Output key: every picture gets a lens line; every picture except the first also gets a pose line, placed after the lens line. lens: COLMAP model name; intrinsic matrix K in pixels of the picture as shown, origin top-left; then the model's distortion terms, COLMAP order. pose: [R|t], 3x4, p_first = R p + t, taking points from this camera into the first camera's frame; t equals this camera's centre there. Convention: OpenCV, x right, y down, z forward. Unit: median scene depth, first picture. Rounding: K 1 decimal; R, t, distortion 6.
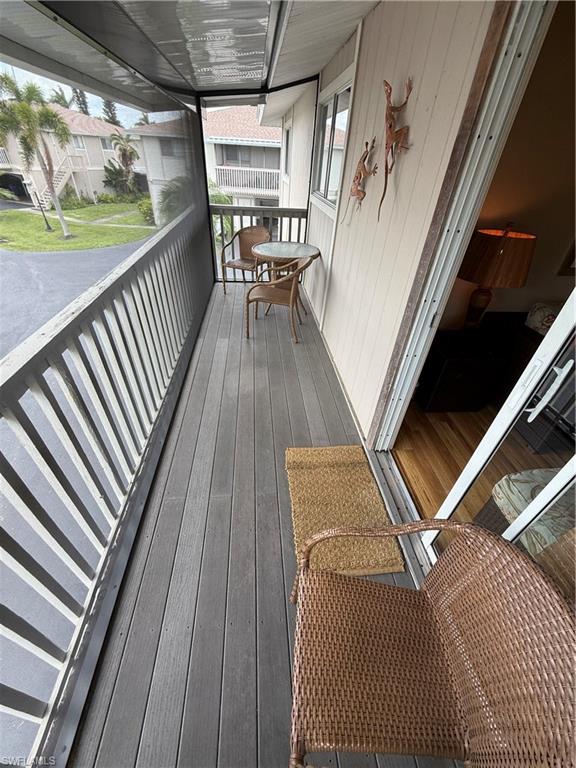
lens RADIAL K [[306.6, 0, 288.0], [0, 306.6, 384.0], [0, 0, 1]] dist [0.000071, 0.000229]
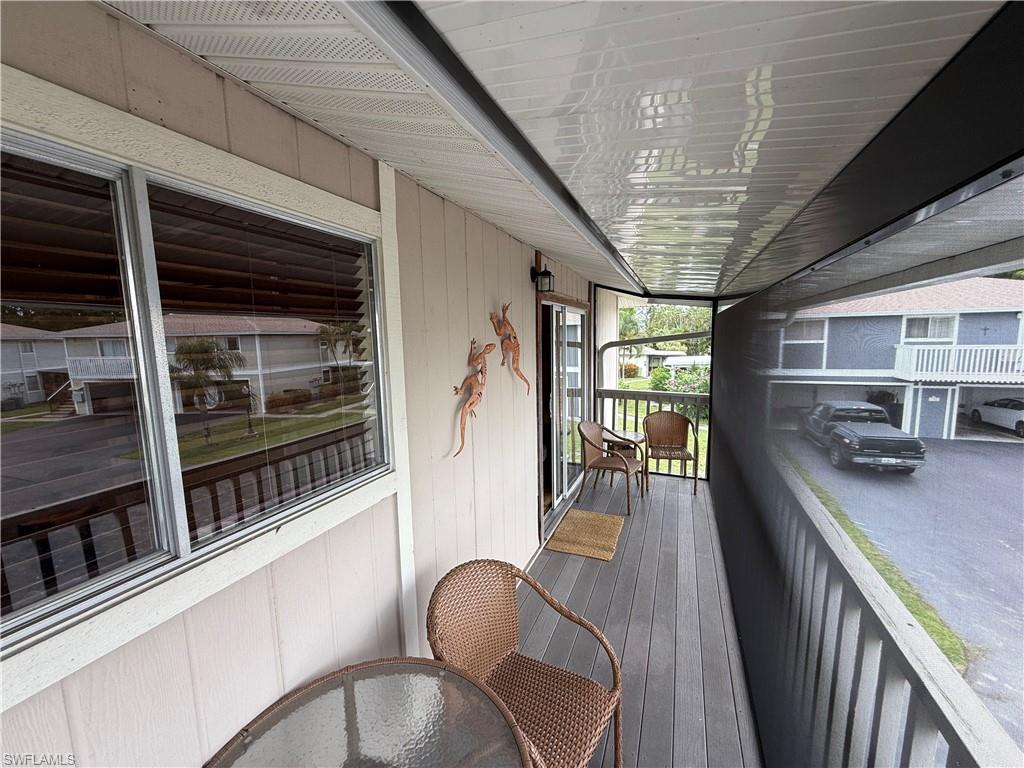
lens RADIAL K [[408.8, 0, 512.0], [0, 408.8, 384.0], [0, 0, 1]] dist [0.000071, 0.000229]
pose [[-0.885739, -0.078853, 0.457437, -0.344750], [0.265269, 0.722706, 0.638222, -1.404277], [-0.380918, 0.686642, -0.619212, 1.724729]]
